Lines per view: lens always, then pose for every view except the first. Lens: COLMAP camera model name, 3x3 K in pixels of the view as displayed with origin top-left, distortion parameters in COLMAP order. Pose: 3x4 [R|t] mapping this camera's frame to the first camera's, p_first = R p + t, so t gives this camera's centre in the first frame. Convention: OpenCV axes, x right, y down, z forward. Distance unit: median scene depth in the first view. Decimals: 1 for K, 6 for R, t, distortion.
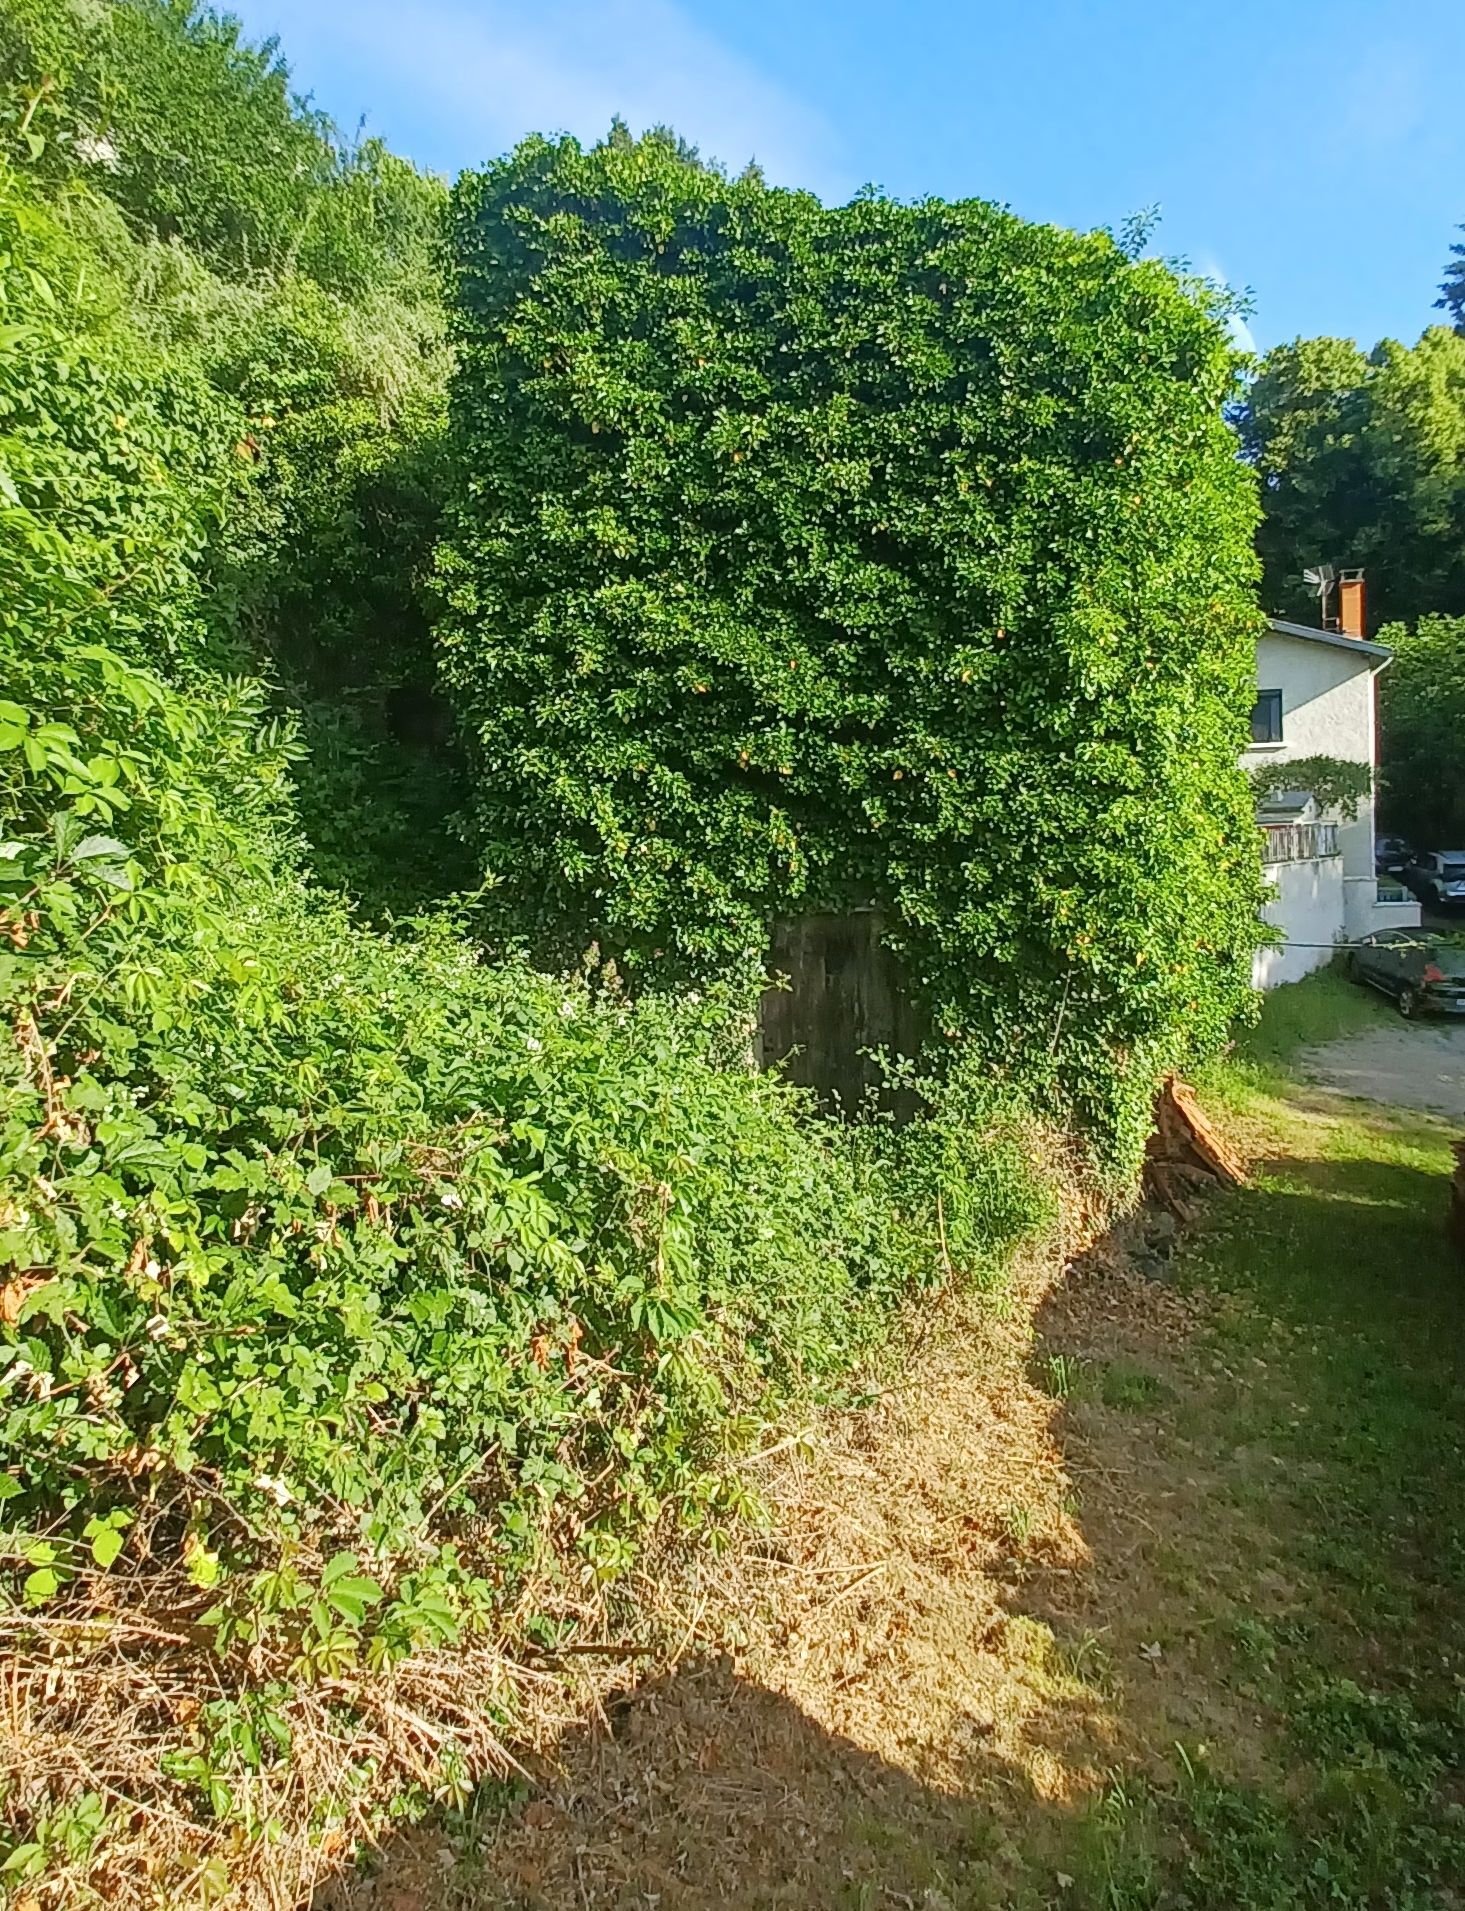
lens RADIAL K [[772.1, 0, 732.5], [0, 772.1, 958.7], [0, 0, 1]] dist [-0.000091, -0.000002]
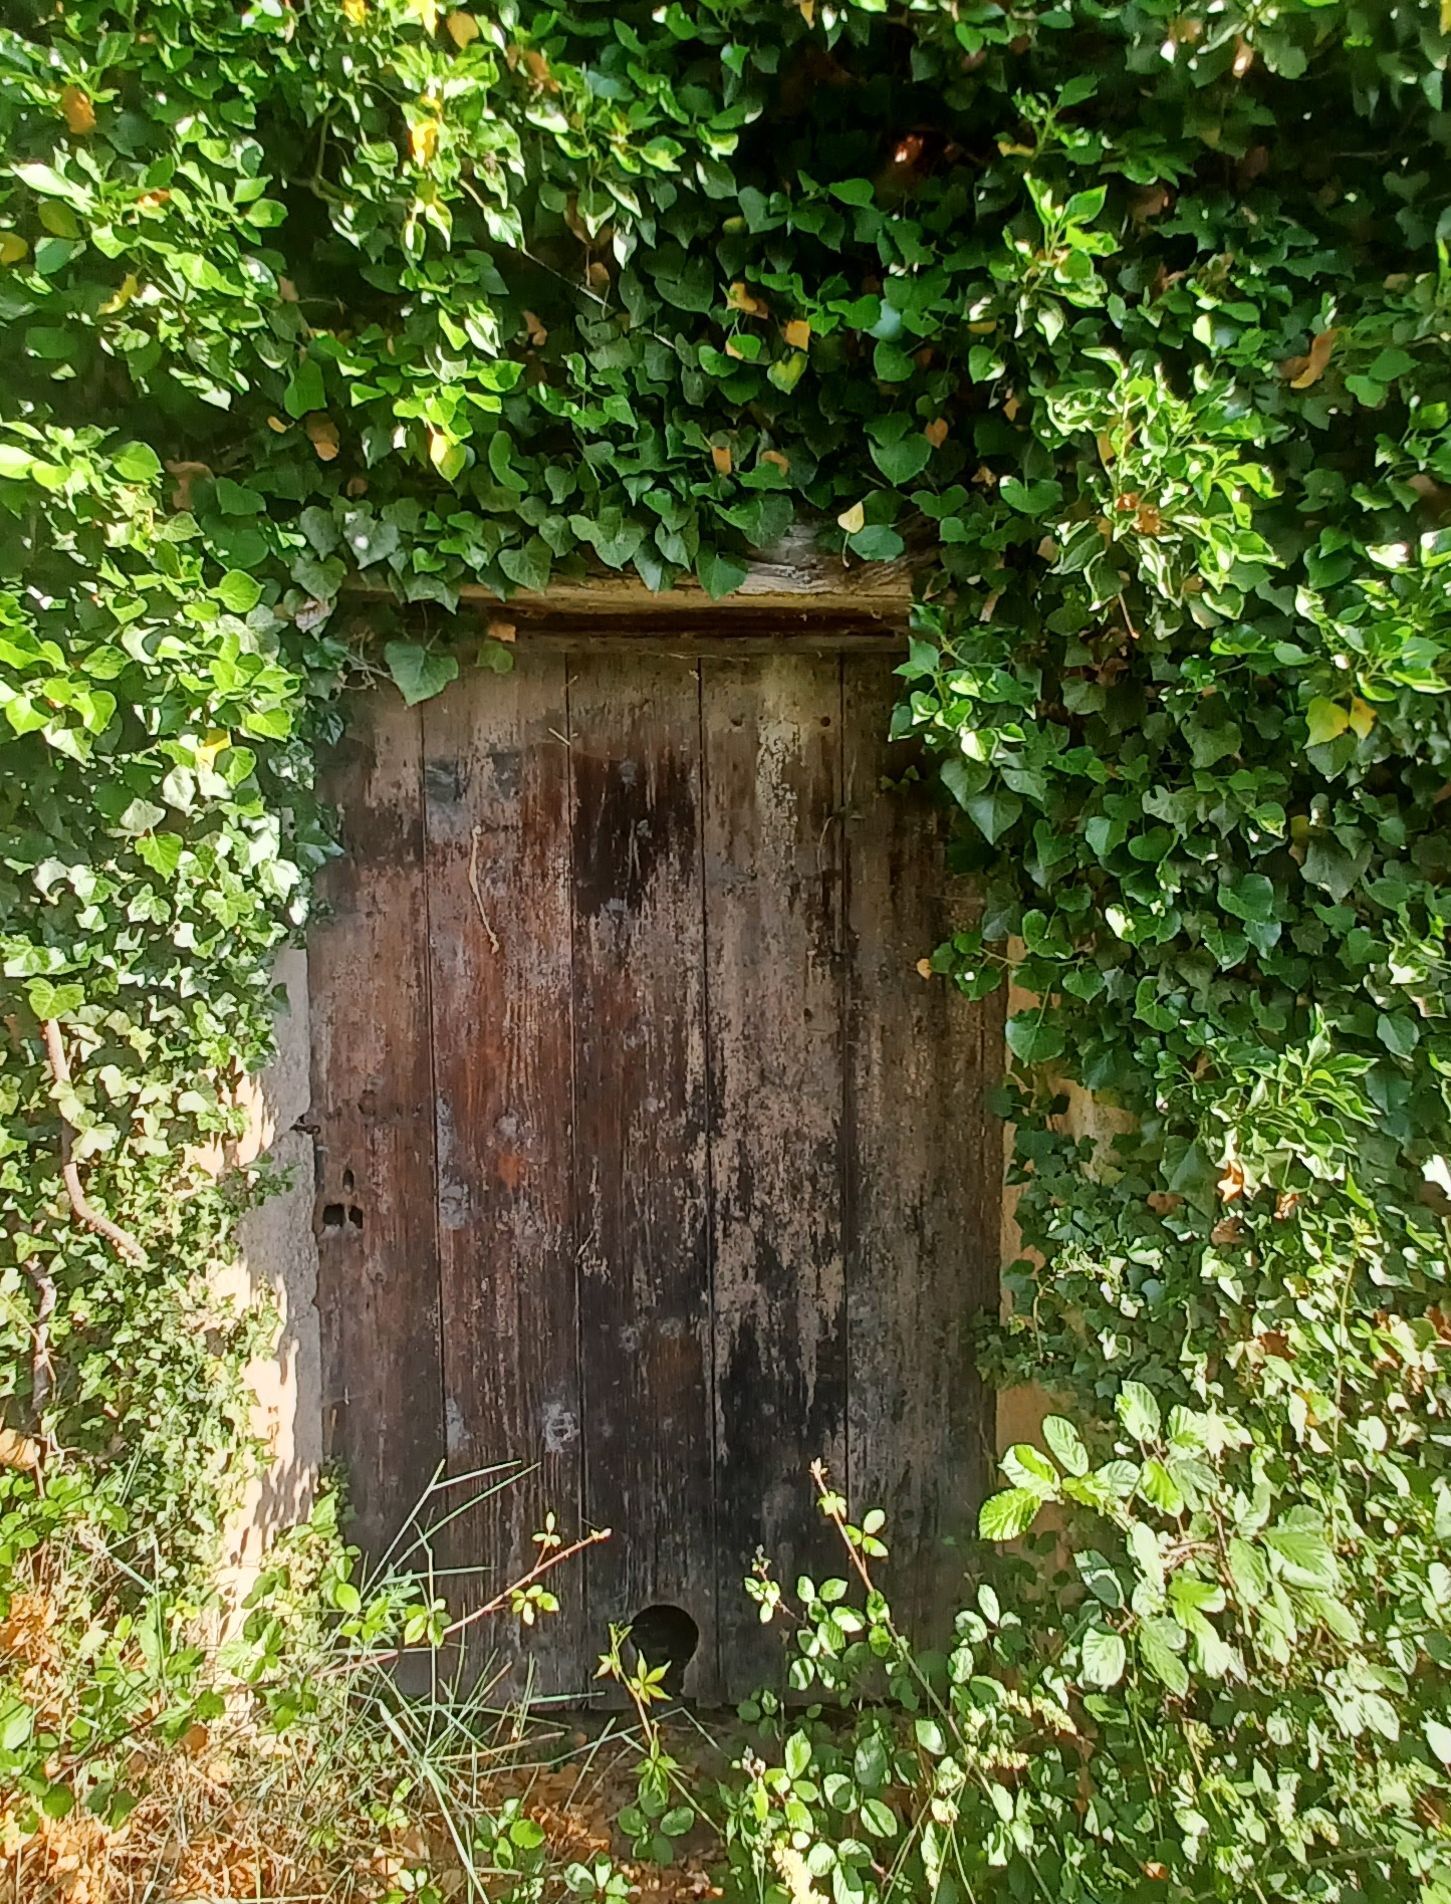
lens RADIAL K [[769.3, 0, 725.9], [0, 769.3, 955.1], [0, 0, 1]] dist [-0.000091, -0.000002]
pose [[0.923459, -0.005325, 0.383659, 0.068355], [0.003368, 0.999978, 0.005772, 0.034320], [-0.383681, -0.004038, 0.923457, 0.758464]]
